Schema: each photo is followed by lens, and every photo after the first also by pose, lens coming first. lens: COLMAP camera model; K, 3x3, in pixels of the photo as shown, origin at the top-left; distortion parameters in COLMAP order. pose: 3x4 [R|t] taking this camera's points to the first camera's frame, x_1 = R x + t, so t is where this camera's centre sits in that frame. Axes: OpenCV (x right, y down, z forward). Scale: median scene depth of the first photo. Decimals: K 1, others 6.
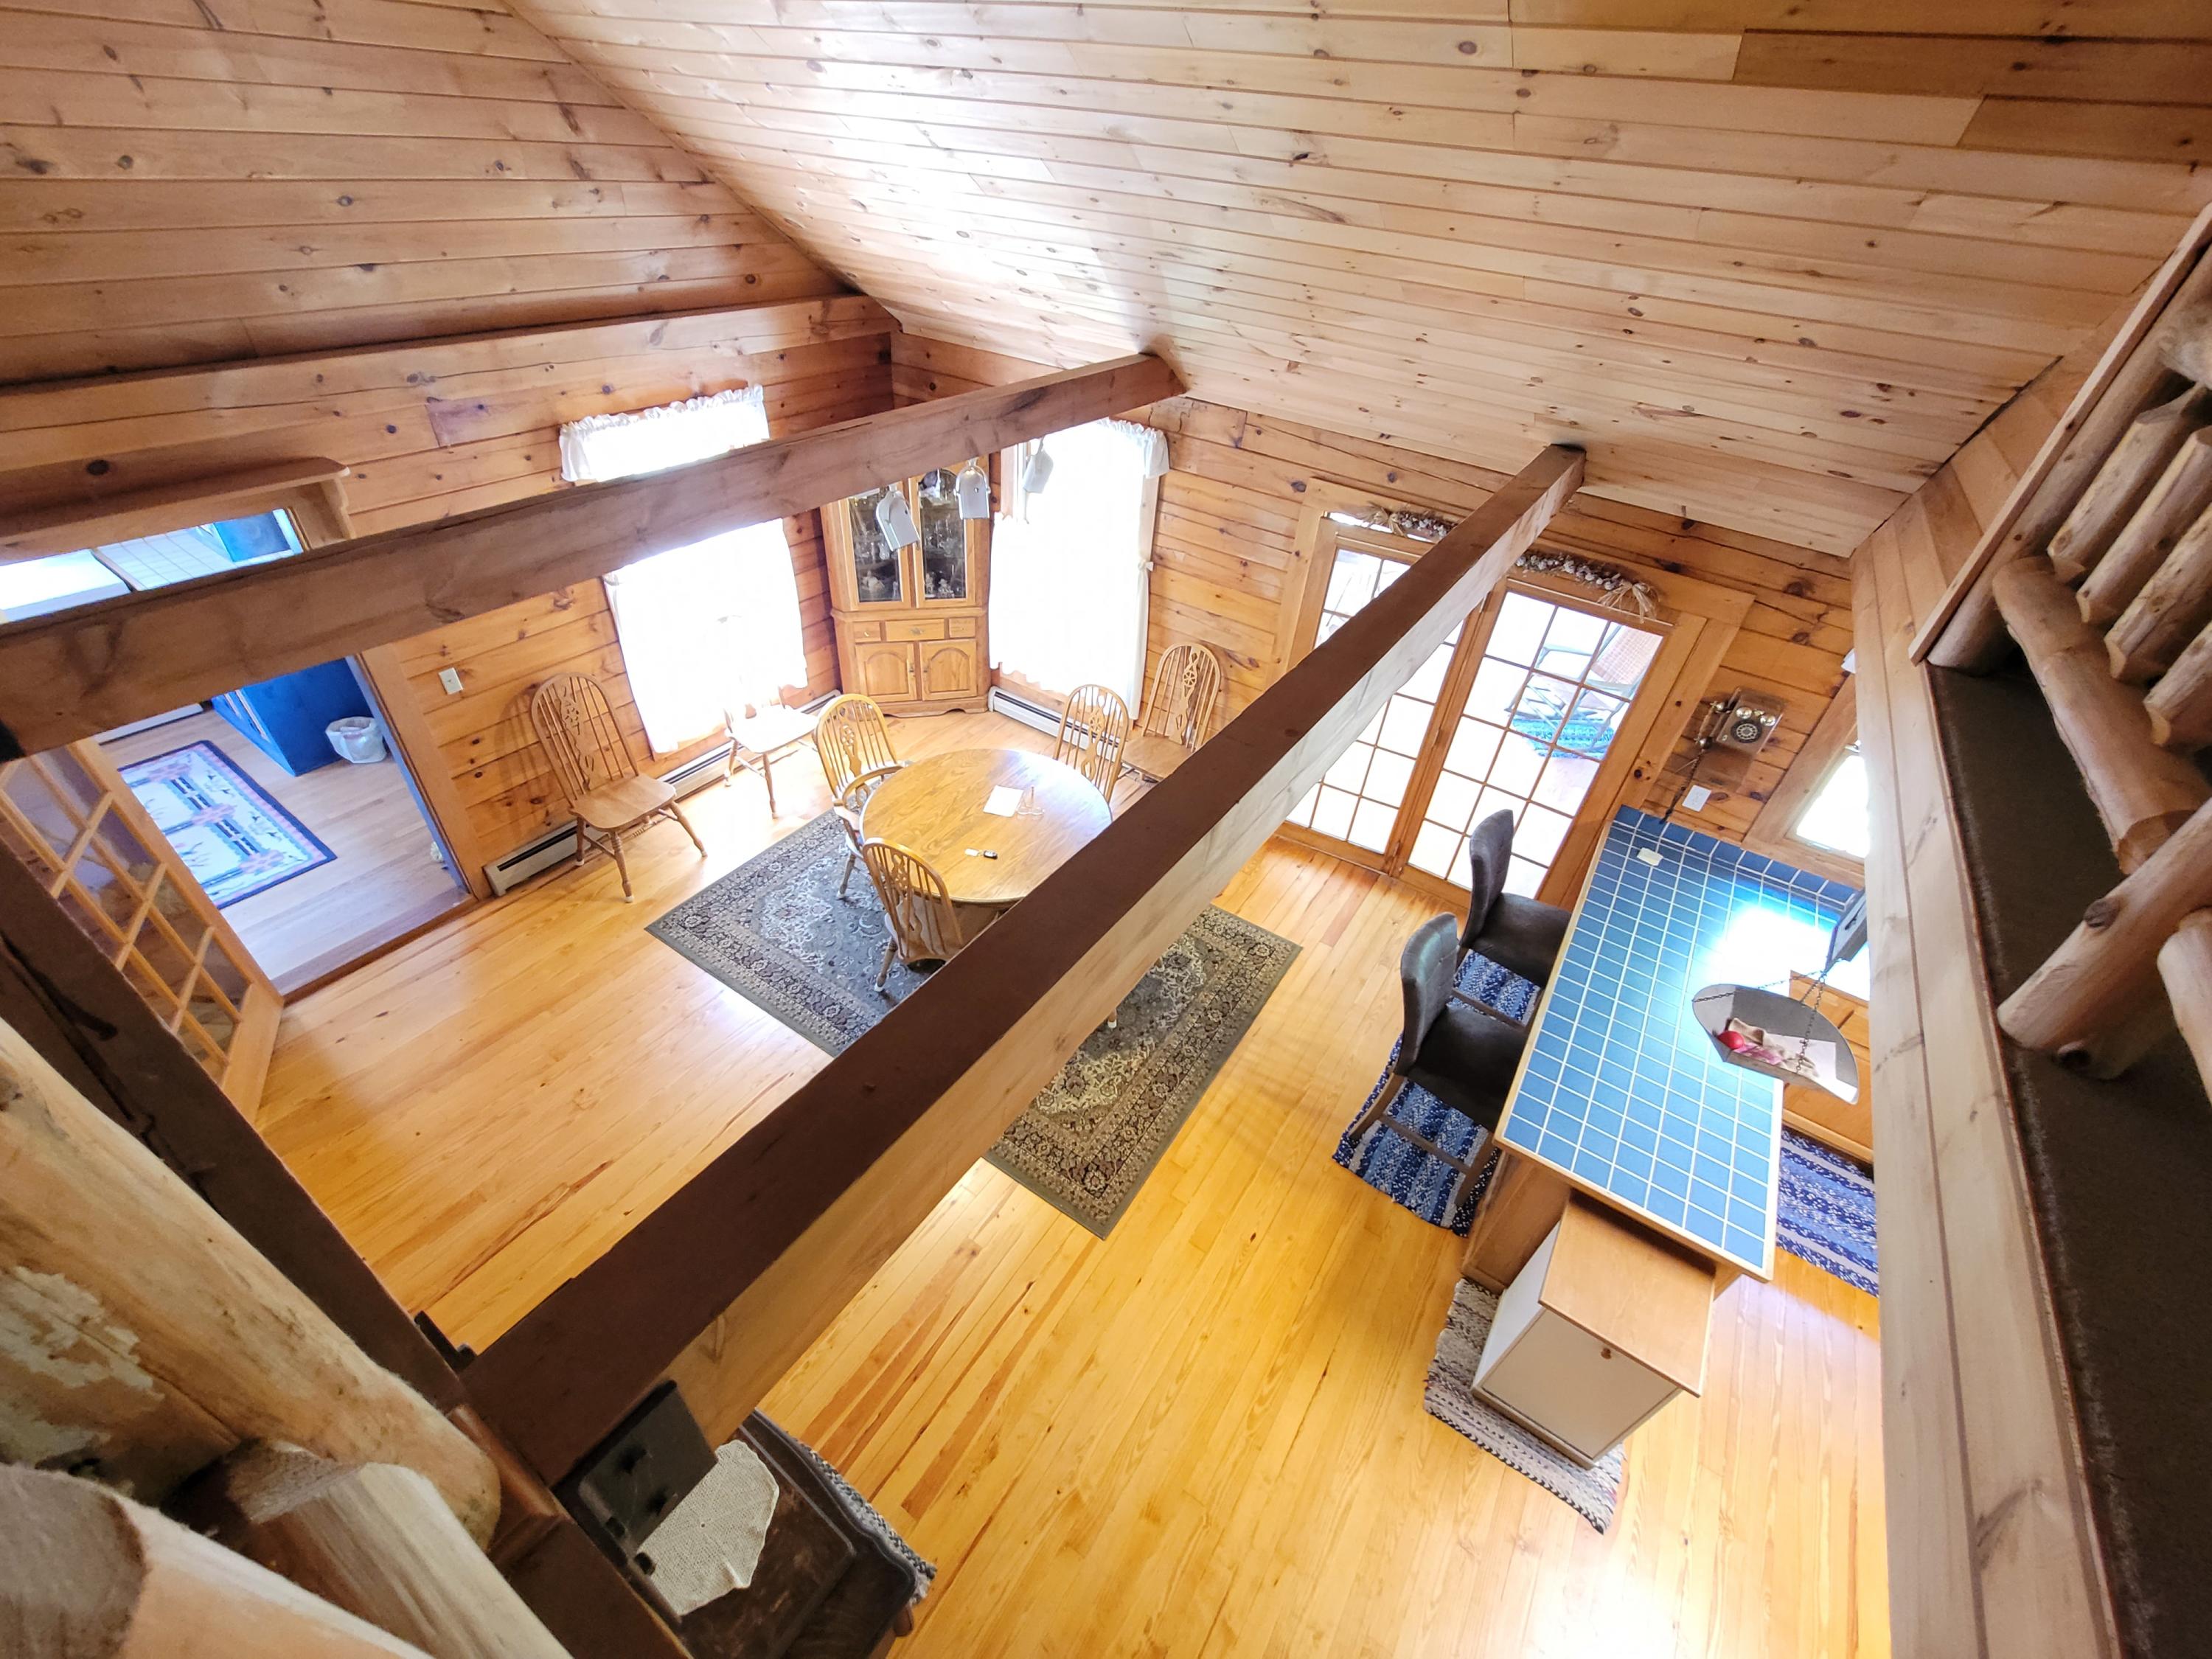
lens RADIAL K [[910.3, 0, 1102.8], [0, 910.3, 826.7], [0, 0, 1]] dist [-0.002582, 0.000764]
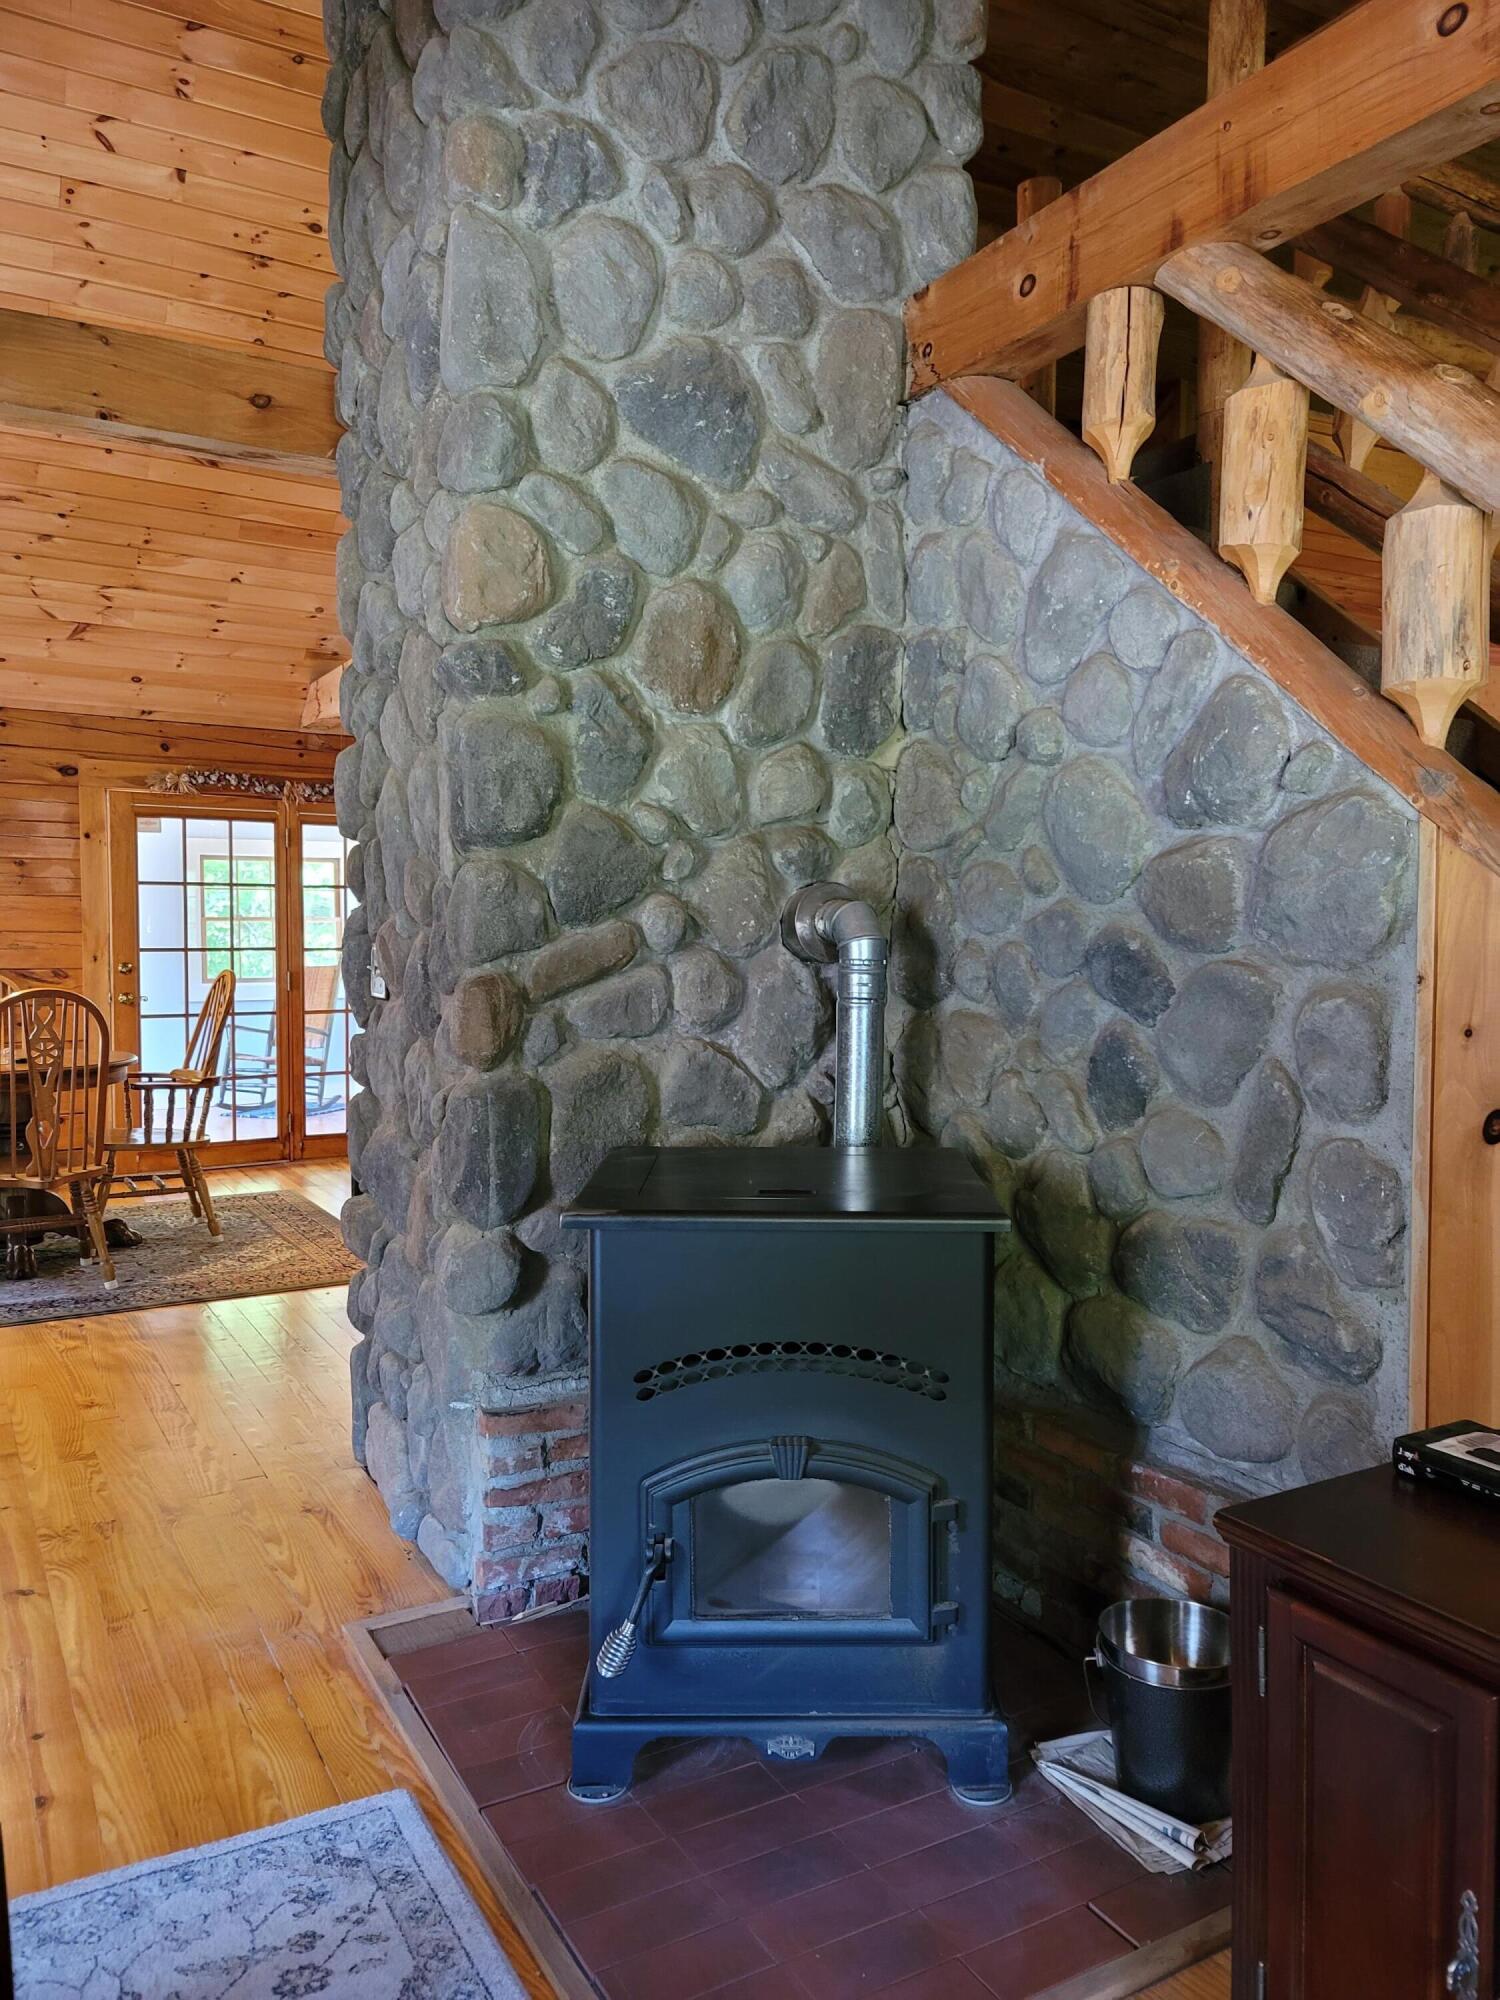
lens RADIAL K [[1462.3, 0, 750.4], [0, 1462.3, 1004.2], [0, 0, 1]] dist [0.086940, -0.078617]
pose [[0.447421, -0.115762, 0.886800, -0.950102], [0.573489, 0.798011, -0.185173, 0.574508], [-0.686240, 0.591420, 0.423435, -0.041483]]
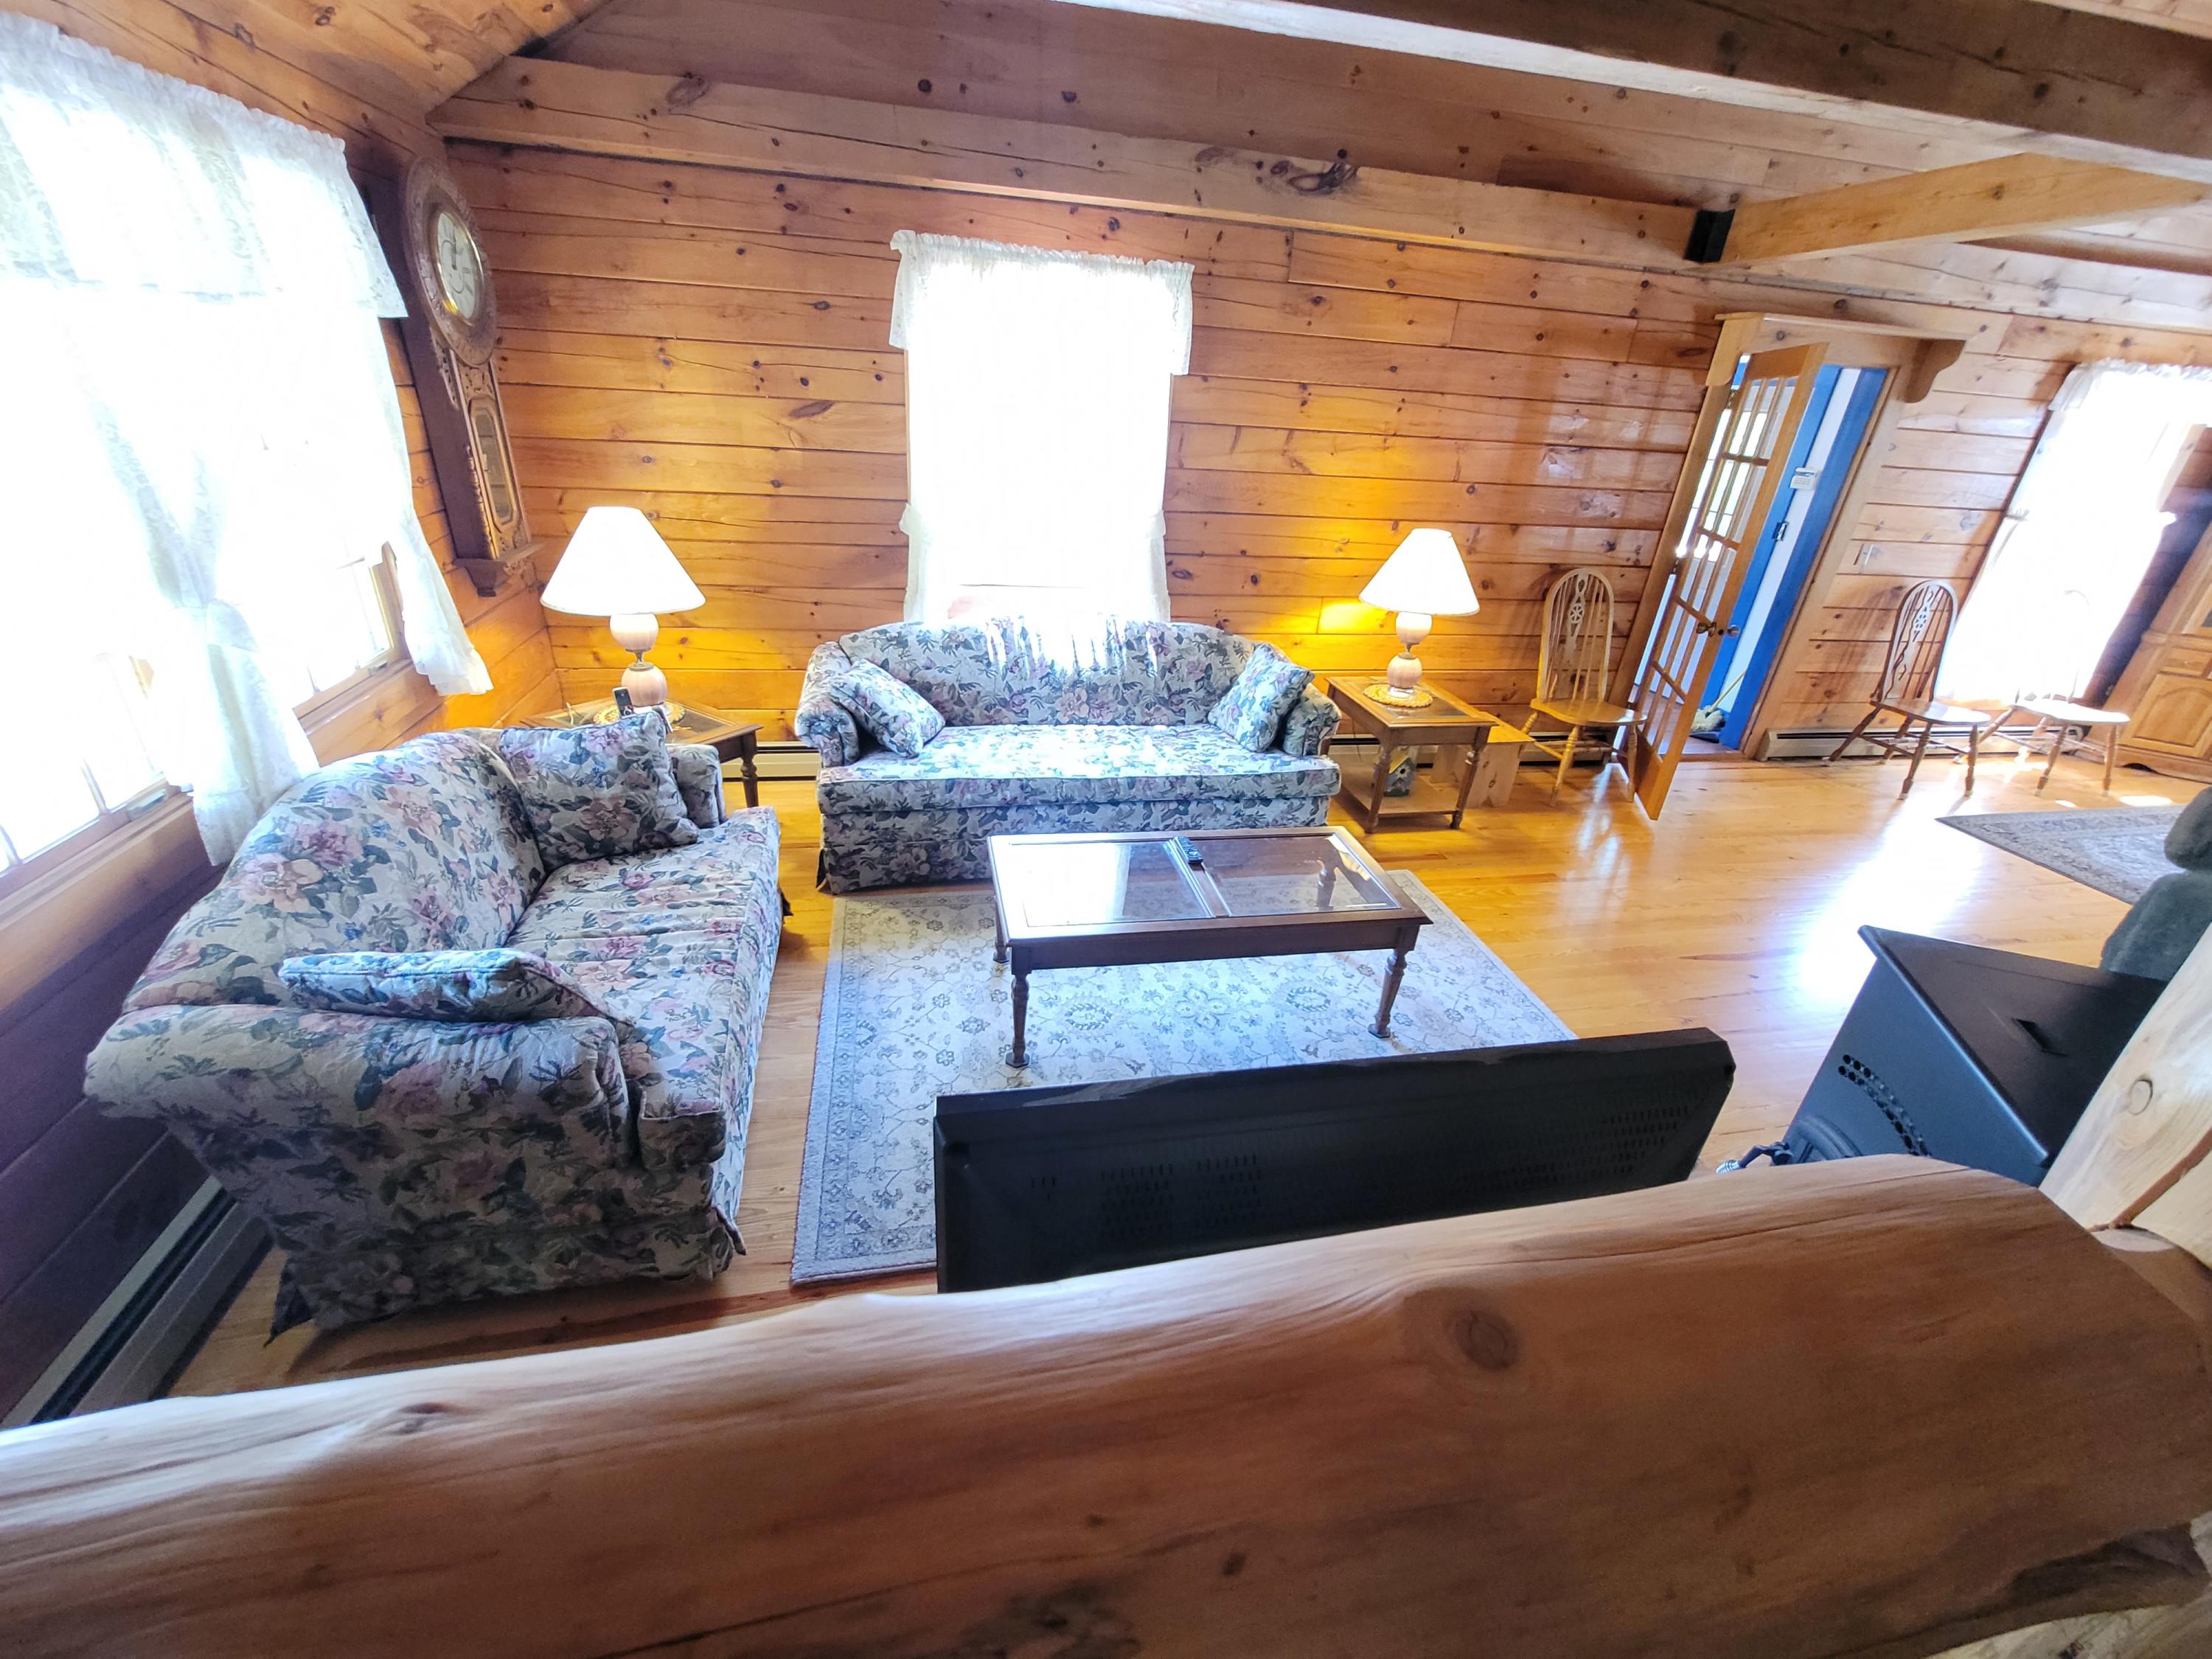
lens RADIAL K [[910.3, 0, 1111.1], [0, 910.3, 821.8], [0, 0, 1]] dist [-0.002582, 0.000764]
pose [[0.720030, 0.285713, -0.632396, -0.554747], [-0.441388, 0.891765, -0.099658, 0.655648], [0.535475, 0.350889, 0.768208, -0.273679]]
